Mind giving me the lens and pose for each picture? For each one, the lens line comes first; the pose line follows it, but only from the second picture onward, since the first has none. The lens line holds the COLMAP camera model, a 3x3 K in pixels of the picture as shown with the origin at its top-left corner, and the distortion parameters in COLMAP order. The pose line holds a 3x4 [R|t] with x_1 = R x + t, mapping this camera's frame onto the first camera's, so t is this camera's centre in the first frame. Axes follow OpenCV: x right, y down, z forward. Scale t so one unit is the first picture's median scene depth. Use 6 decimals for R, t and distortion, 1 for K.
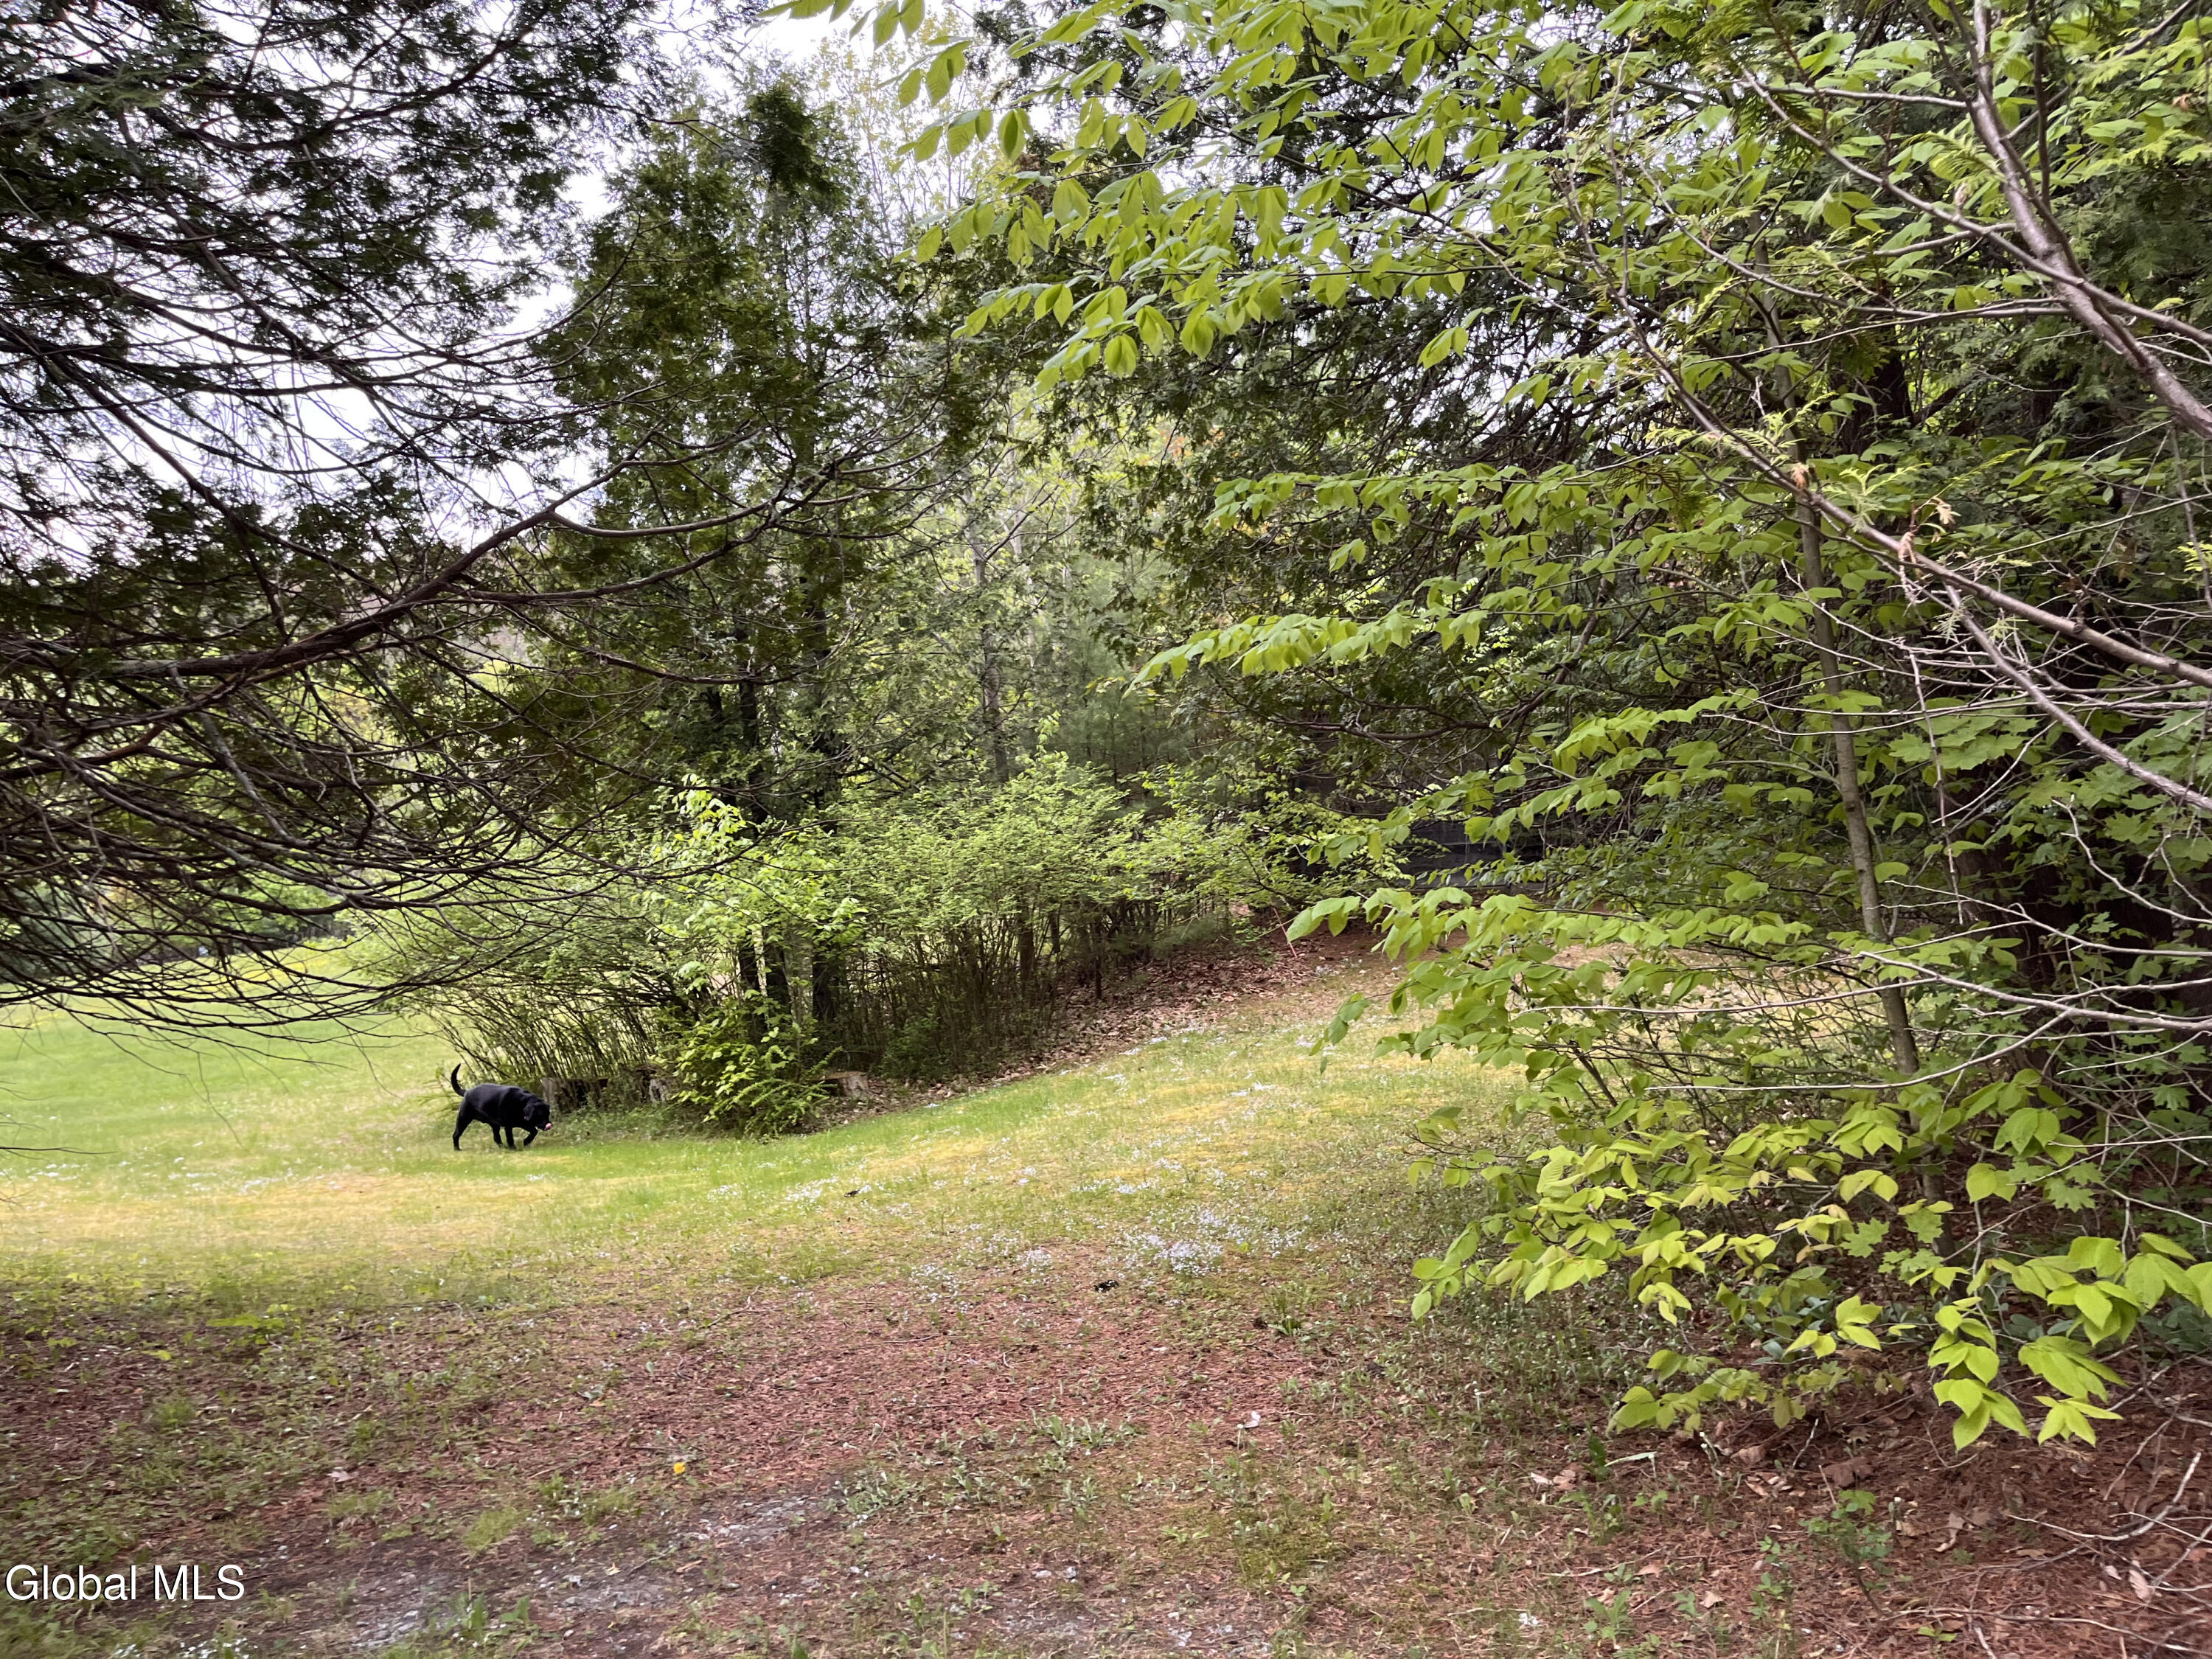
lens RADIAL K [[1666.2, 0, 1113.8], [0, 1666.2, 807.6], [0, 0, 1]] dist [0.067813, -0.087794]
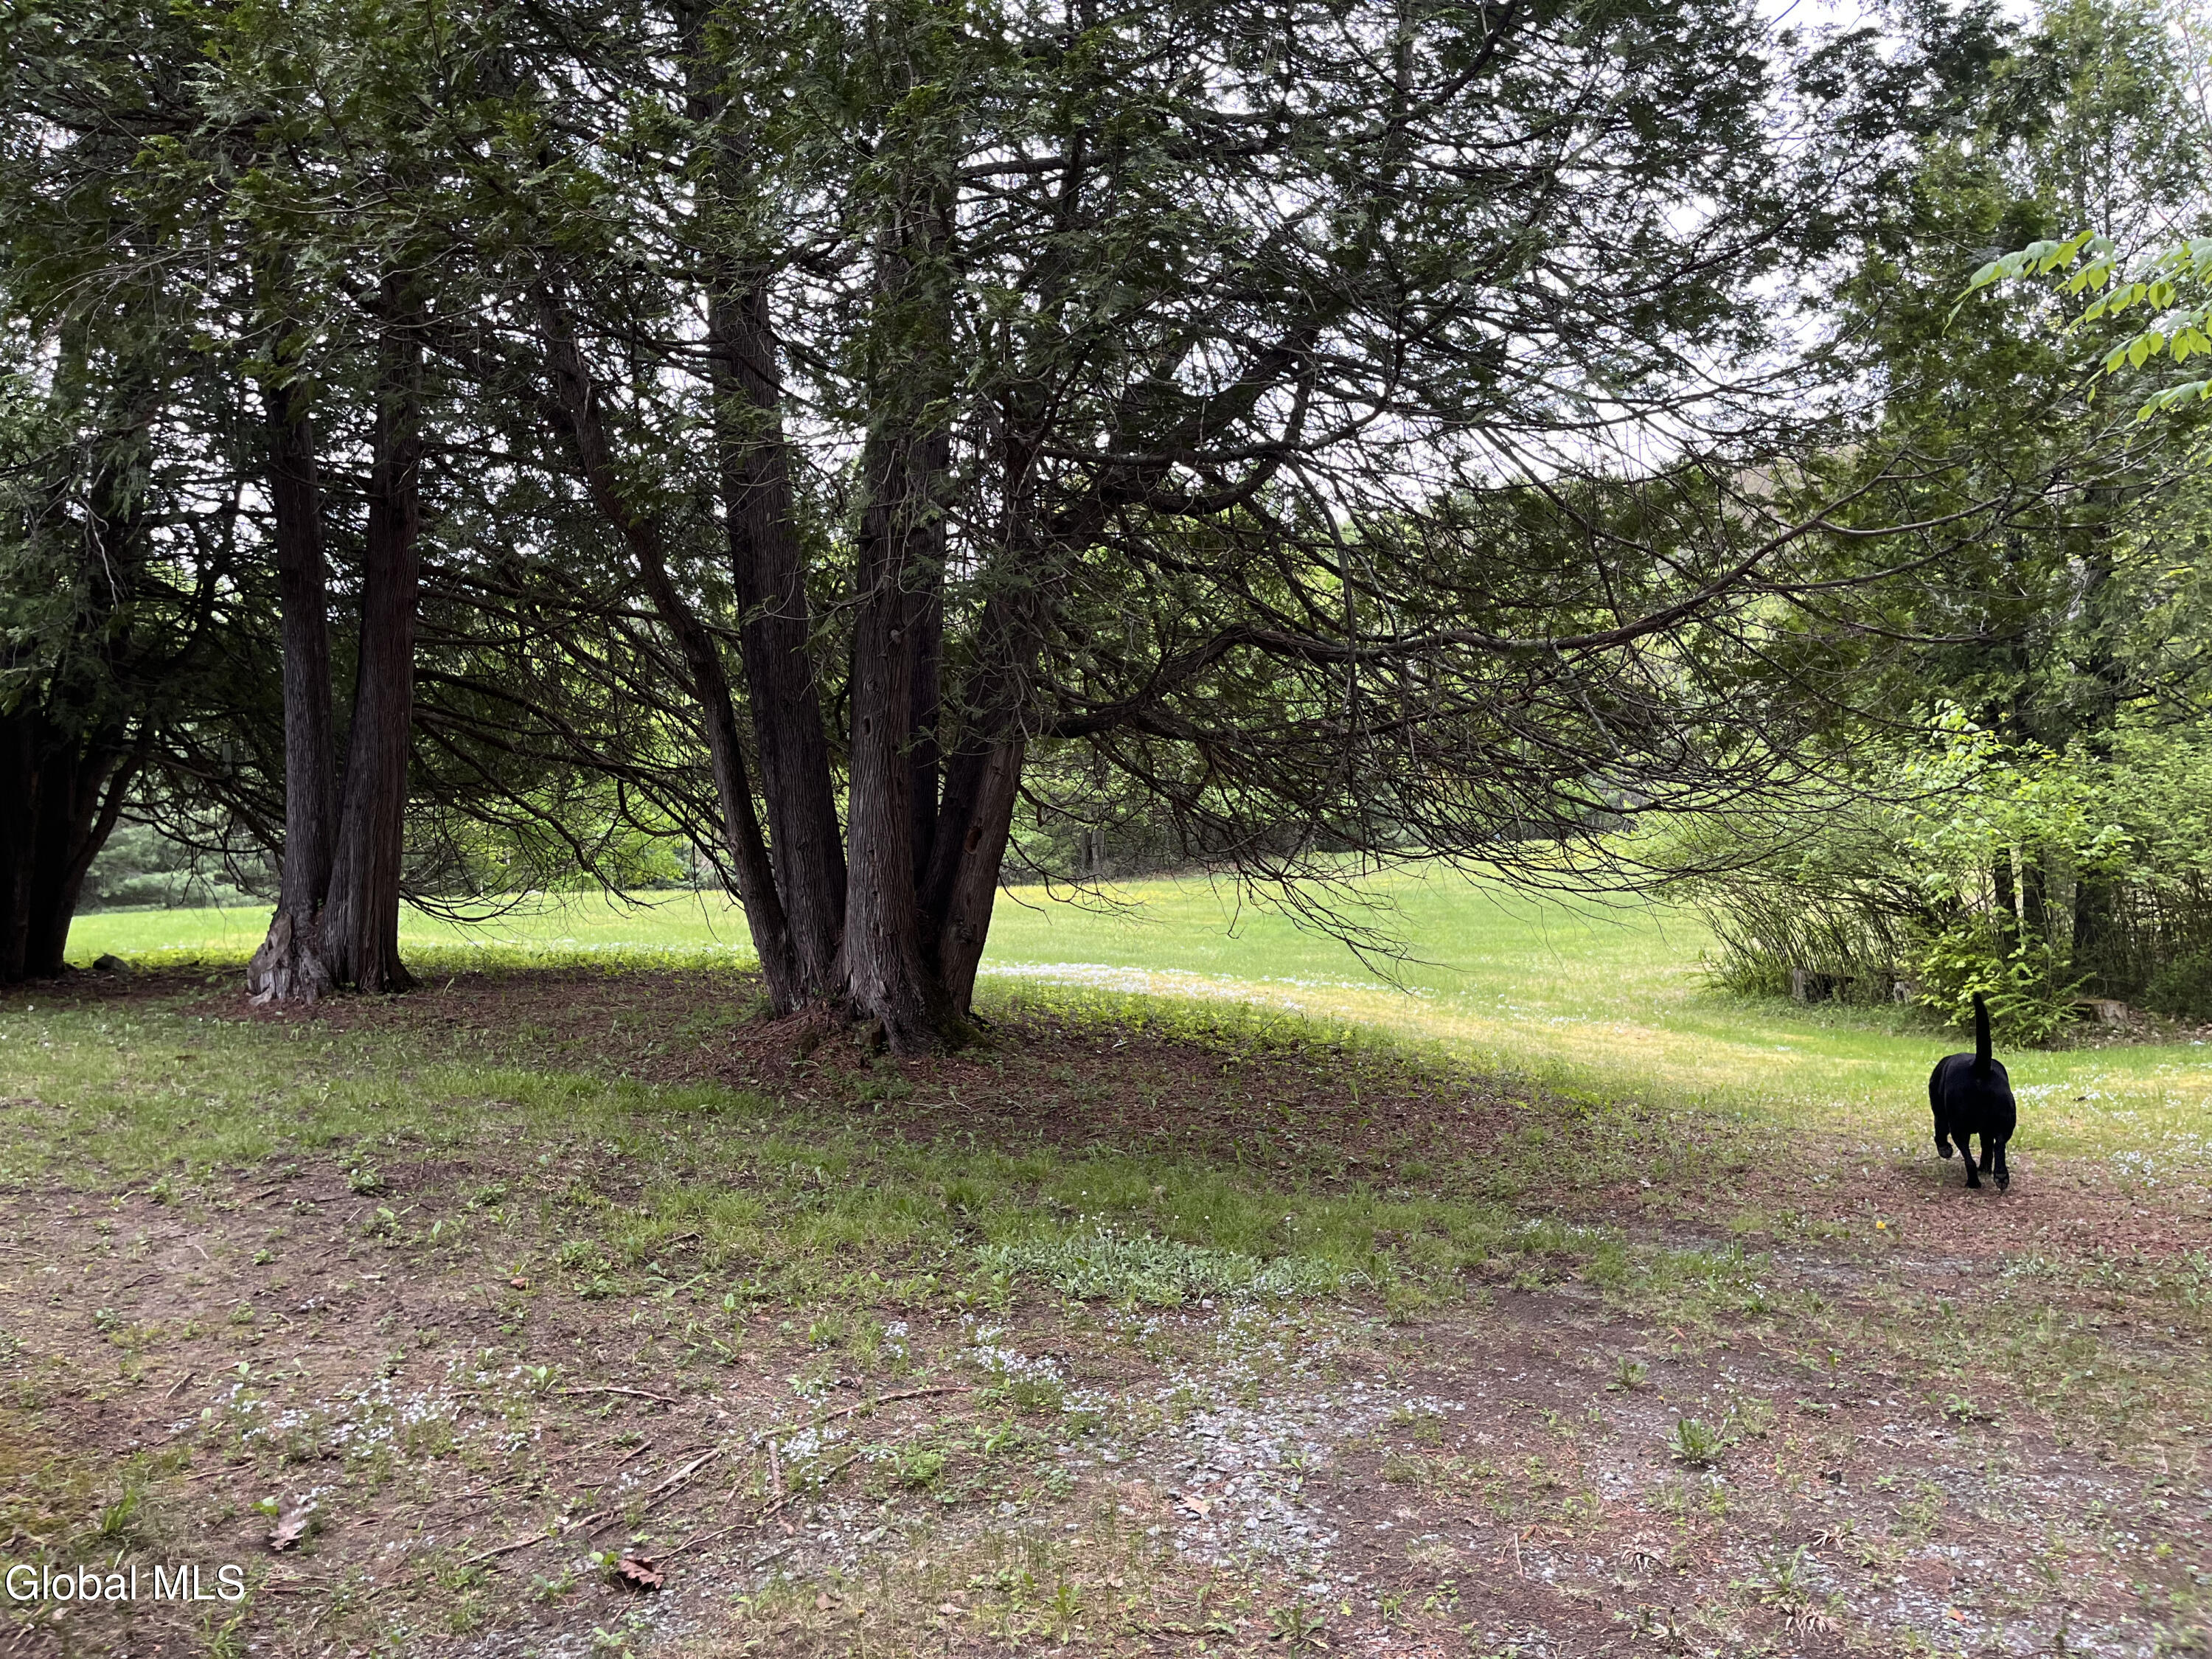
lens RADIAL K [[1666.2, 0, 1128.4], [0, 1666.2, 803.8], [0, 0, 1]] dist [0.067813, -0.087794]
pose [[0.757499, 0.054450, -0.650561, 0.083074], [-0.018870, 0.997925, 0.061552, -0.015662], [0.652563, -0.034349, 0.756955, -0.235576]]
